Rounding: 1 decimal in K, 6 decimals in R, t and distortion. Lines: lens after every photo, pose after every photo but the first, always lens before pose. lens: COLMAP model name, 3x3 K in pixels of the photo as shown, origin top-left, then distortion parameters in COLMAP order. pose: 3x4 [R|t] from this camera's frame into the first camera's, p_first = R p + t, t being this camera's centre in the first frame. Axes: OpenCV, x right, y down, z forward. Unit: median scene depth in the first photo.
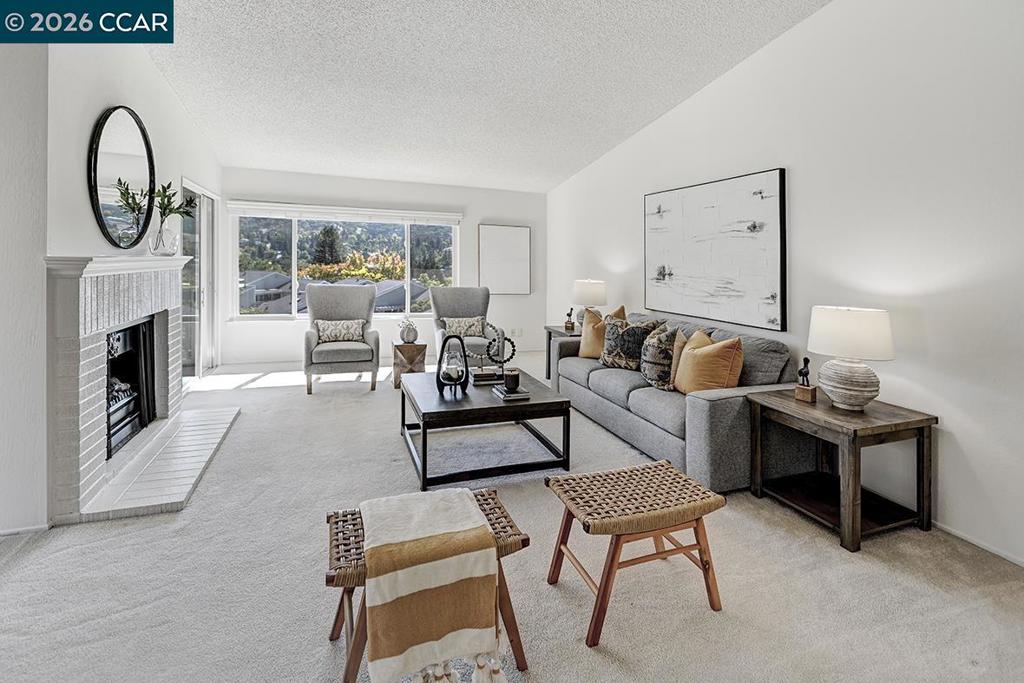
lens RADIAL K [[460.3, 0, 512.0], [0, 460.3, 341.5], [0, 0, 1]] dist [0.000554, 0.000166]
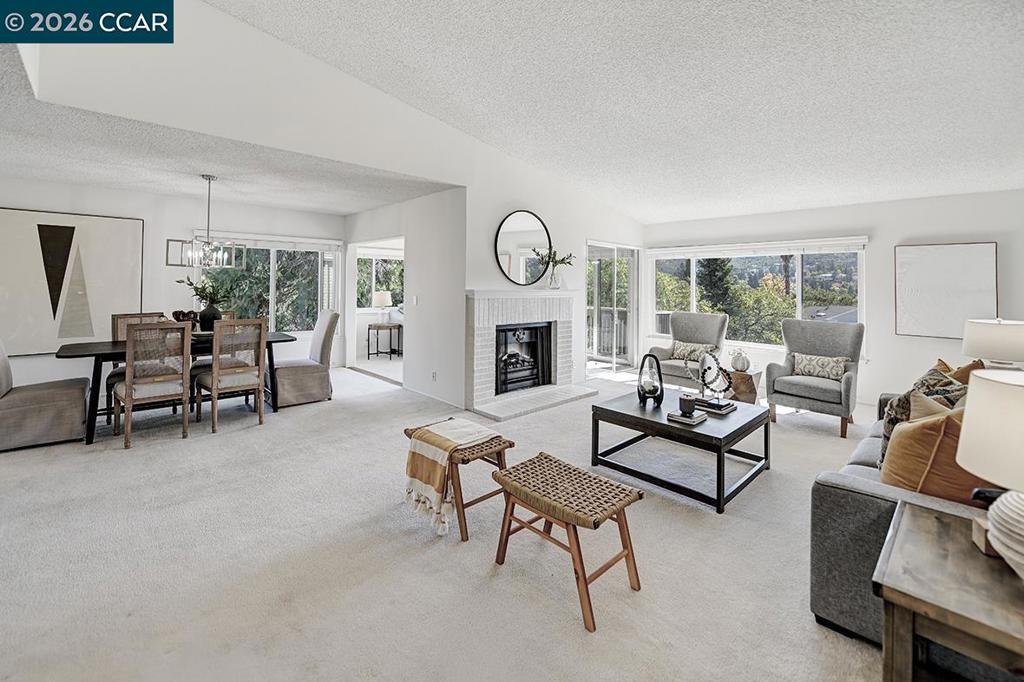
lens RADIAL K [[429.1, 0, 512.0], [0, 429.1, 341.0], [0, 0, 1]] dist [-0.000507, -0.000100]
pose [[0.381342, 0.098712, -0.919149, 0.652317], [-0.161600, 0.986091, 0.038855, -0.027555], [0.910200, 0.133718, 0.391990, 0.229236]]
